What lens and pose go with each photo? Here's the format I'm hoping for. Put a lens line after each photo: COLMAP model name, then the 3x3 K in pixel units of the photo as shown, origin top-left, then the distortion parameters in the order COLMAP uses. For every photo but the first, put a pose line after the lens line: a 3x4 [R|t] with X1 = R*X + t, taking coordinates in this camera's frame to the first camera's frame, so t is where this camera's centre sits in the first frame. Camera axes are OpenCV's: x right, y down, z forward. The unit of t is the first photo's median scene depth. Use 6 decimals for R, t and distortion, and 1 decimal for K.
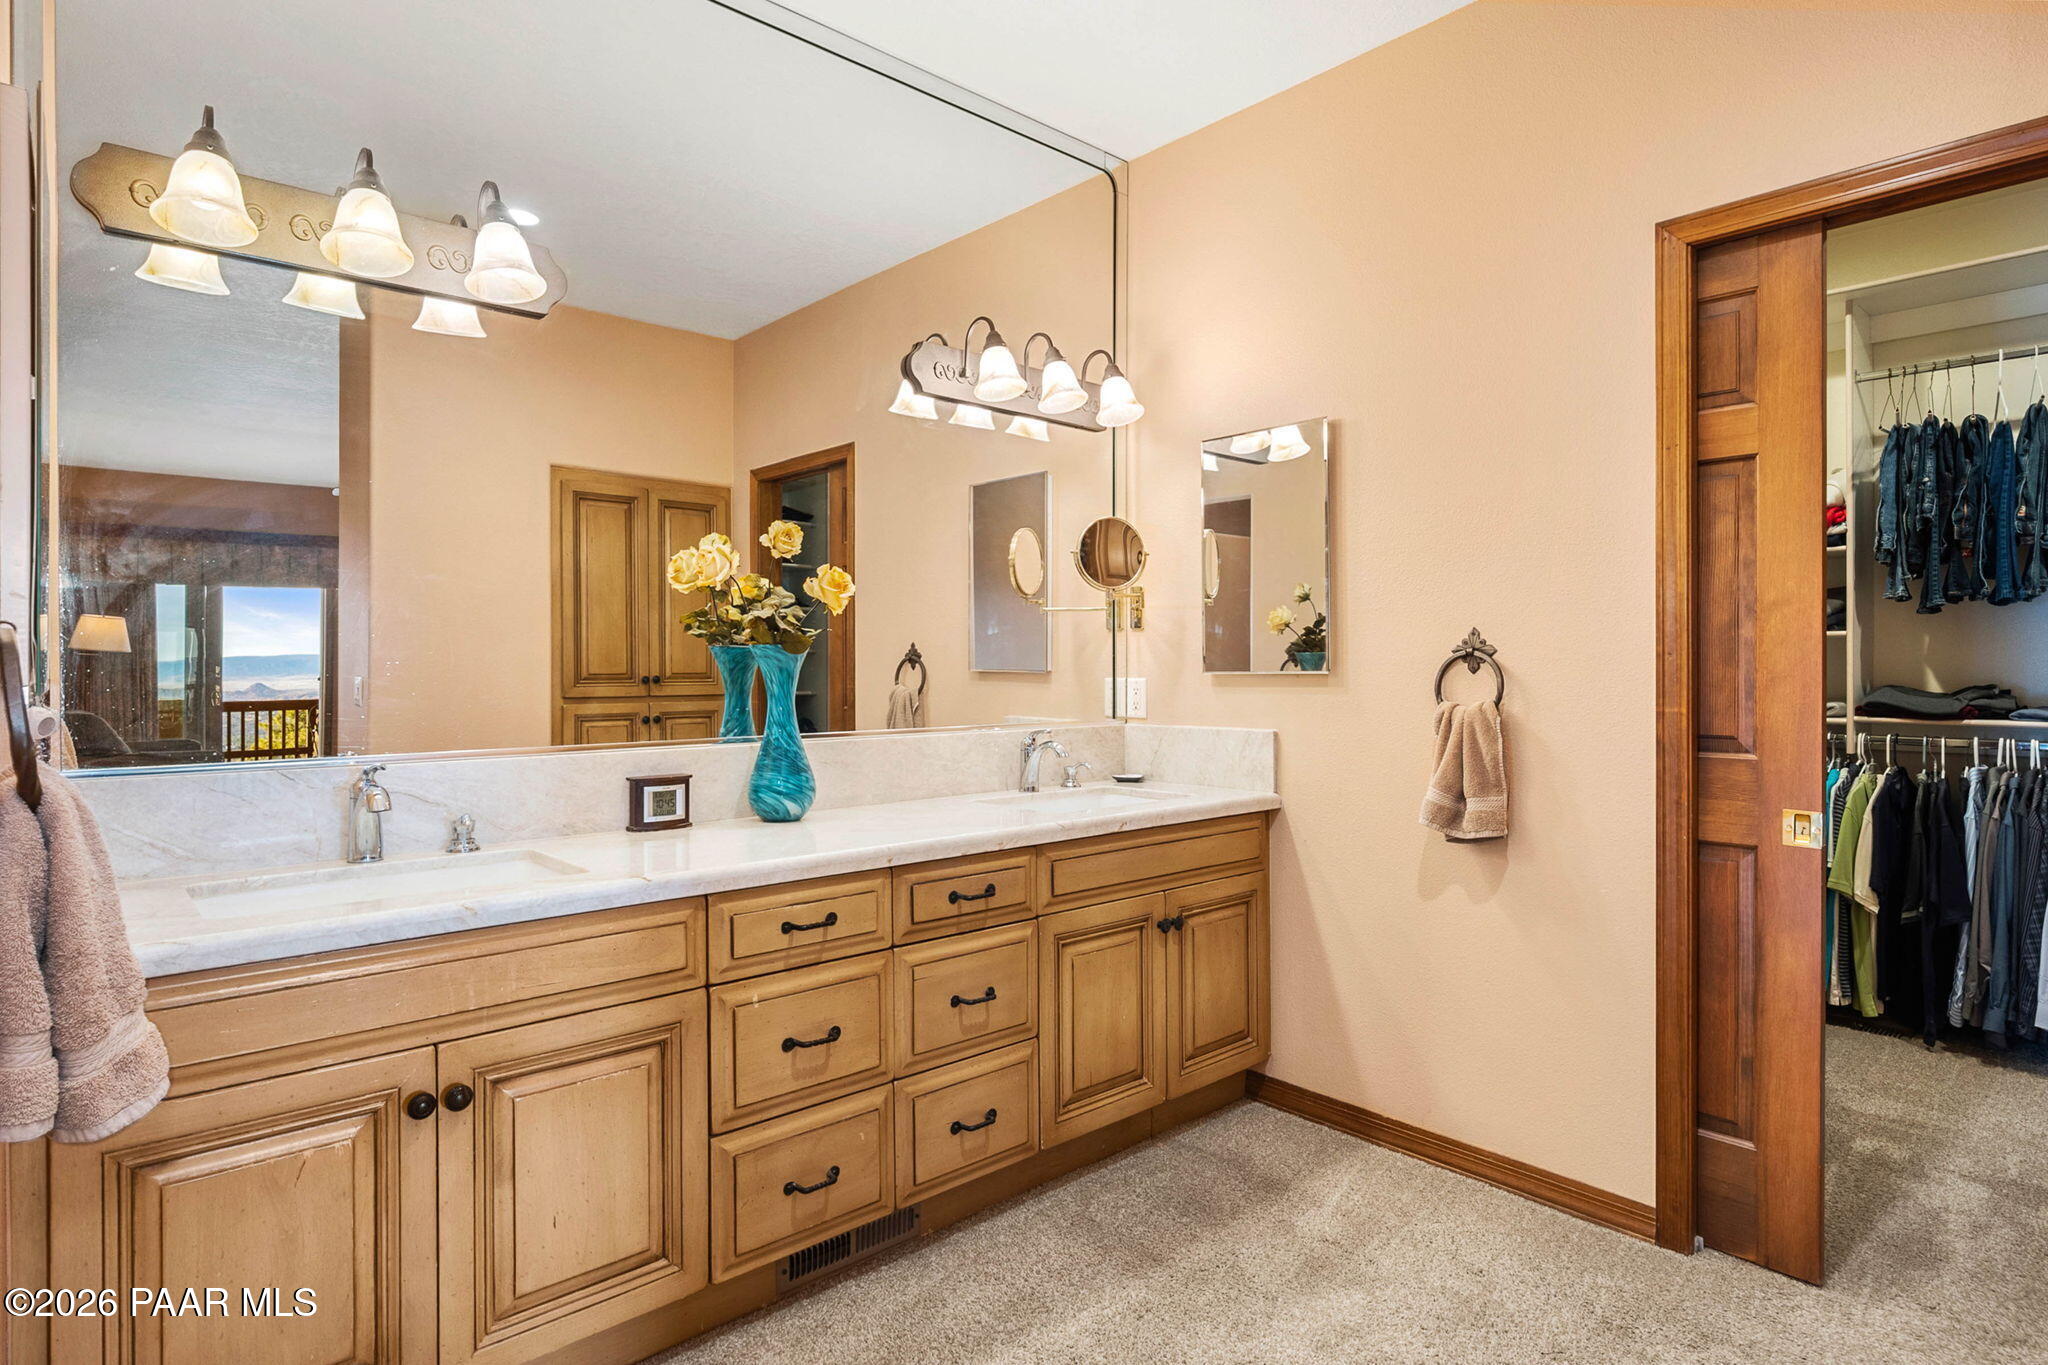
lens RADIAL K [[1102.2, 0, 1024.0], [0, 1102.2, 682.5], [0, 0, 1]] dist [0.004092, -0.000011]
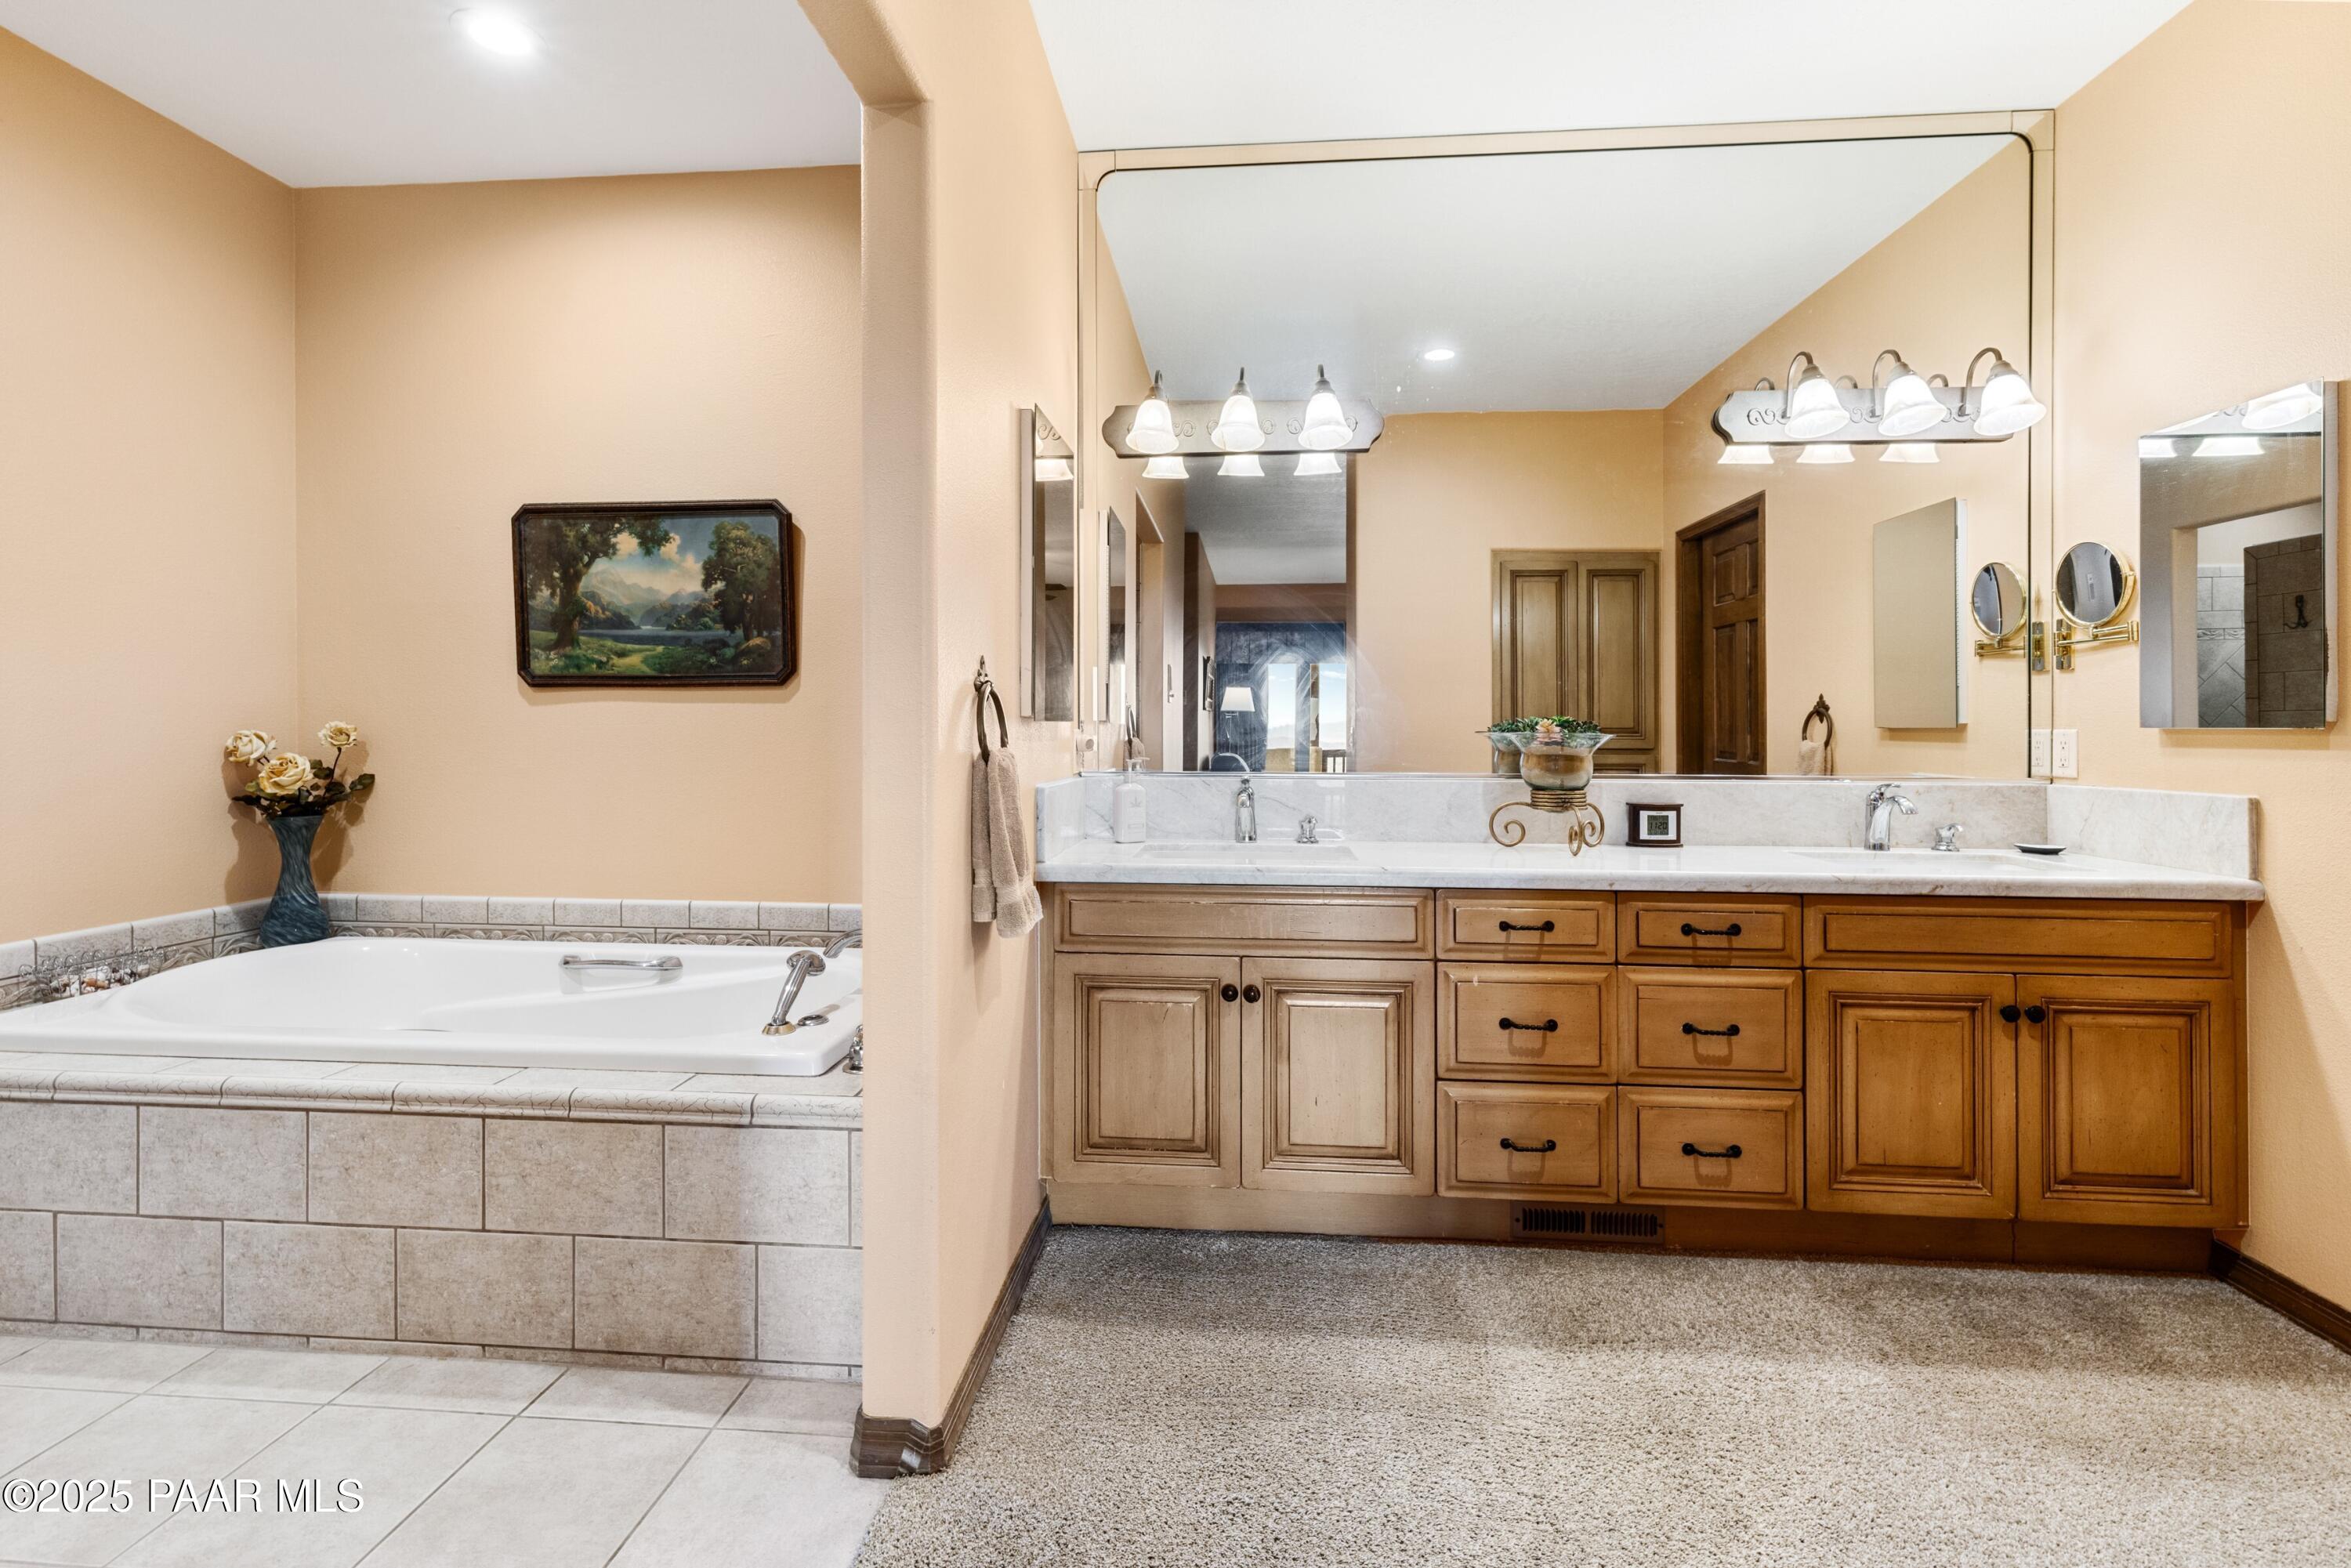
lens RADIAL K [[1040.1, 0, 1169.6], [0, 1040.1, 757.7], [0, 0, 1]] dist [0.000070, -0.000139]
pose [[0.687582, 0.025044, -0.725675, 0.295750], [-0.016703, 0.999686, 0.018675, 0.019724], [0.725915, -0.000720, 0.687785, -0.038865]]
